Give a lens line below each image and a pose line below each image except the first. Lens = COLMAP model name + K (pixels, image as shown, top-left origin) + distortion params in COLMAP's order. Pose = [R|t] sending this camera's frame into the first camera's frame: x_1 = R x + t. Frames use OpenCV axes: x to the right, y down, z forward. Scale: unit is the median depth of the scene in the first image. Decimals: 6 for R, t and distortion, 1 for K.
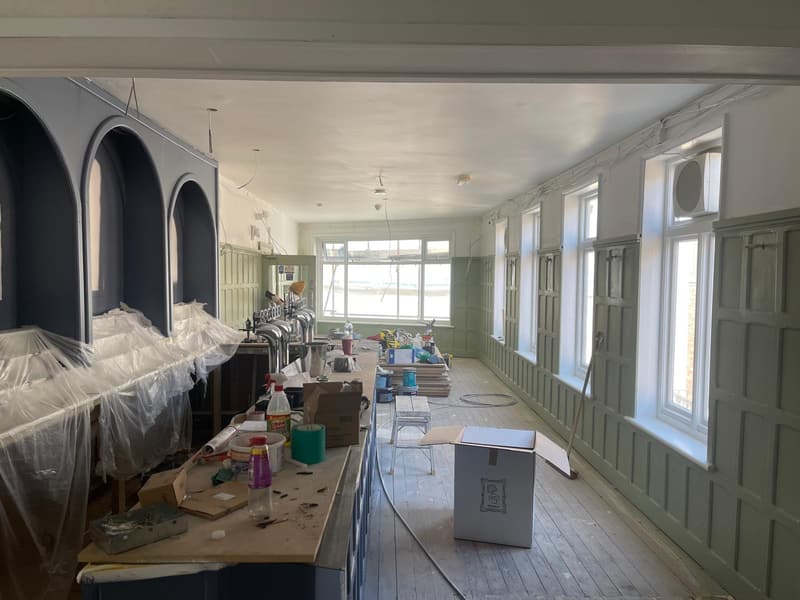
lens RADIAL K [[612.2, 0, 395.4], [0, 612.2, 302.3], [0, 0, 1]] dist [0.053667, -0.013092]
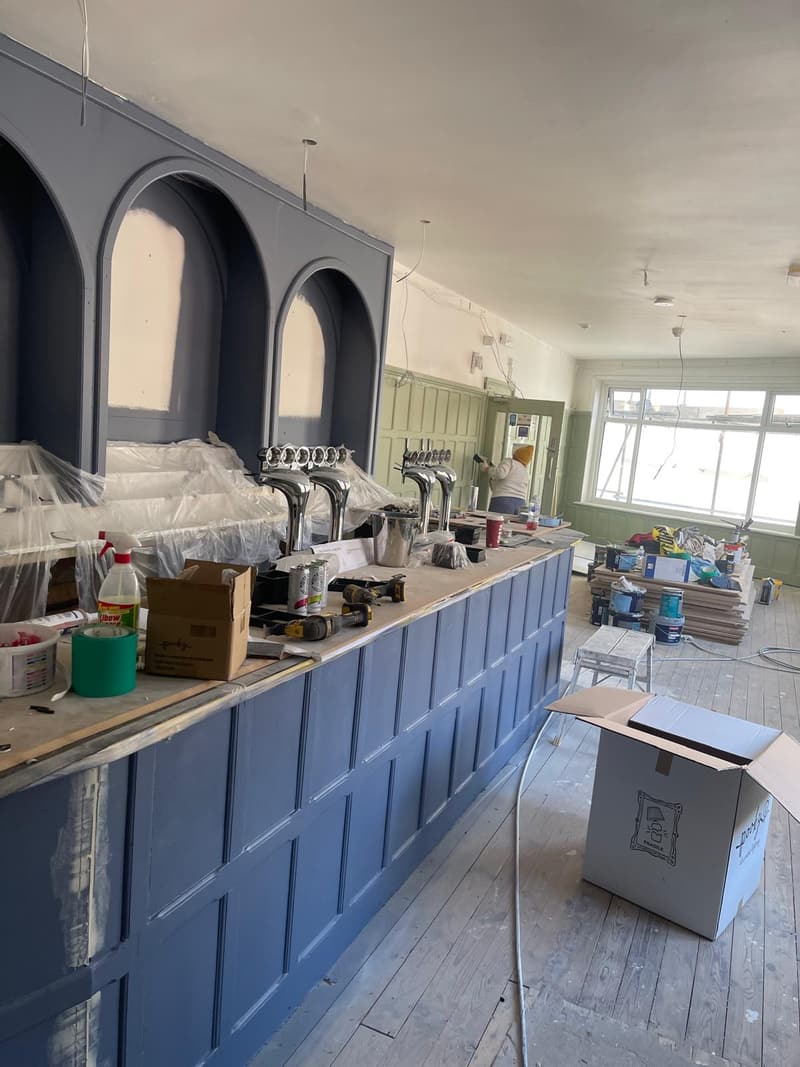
lens RADIAL K [[816.6, 0, 402.5], [0, 816.6, 538.8], [0, 0, 1]] dist [0.053667, -0.013092]
pose [[0.902387, 0.131377, -0.410412, 0.111504], [-0.101711, 0.990419, 0.093409, 0.006812], [0.418752, -0.042548, 0.907104, 0.124910]]
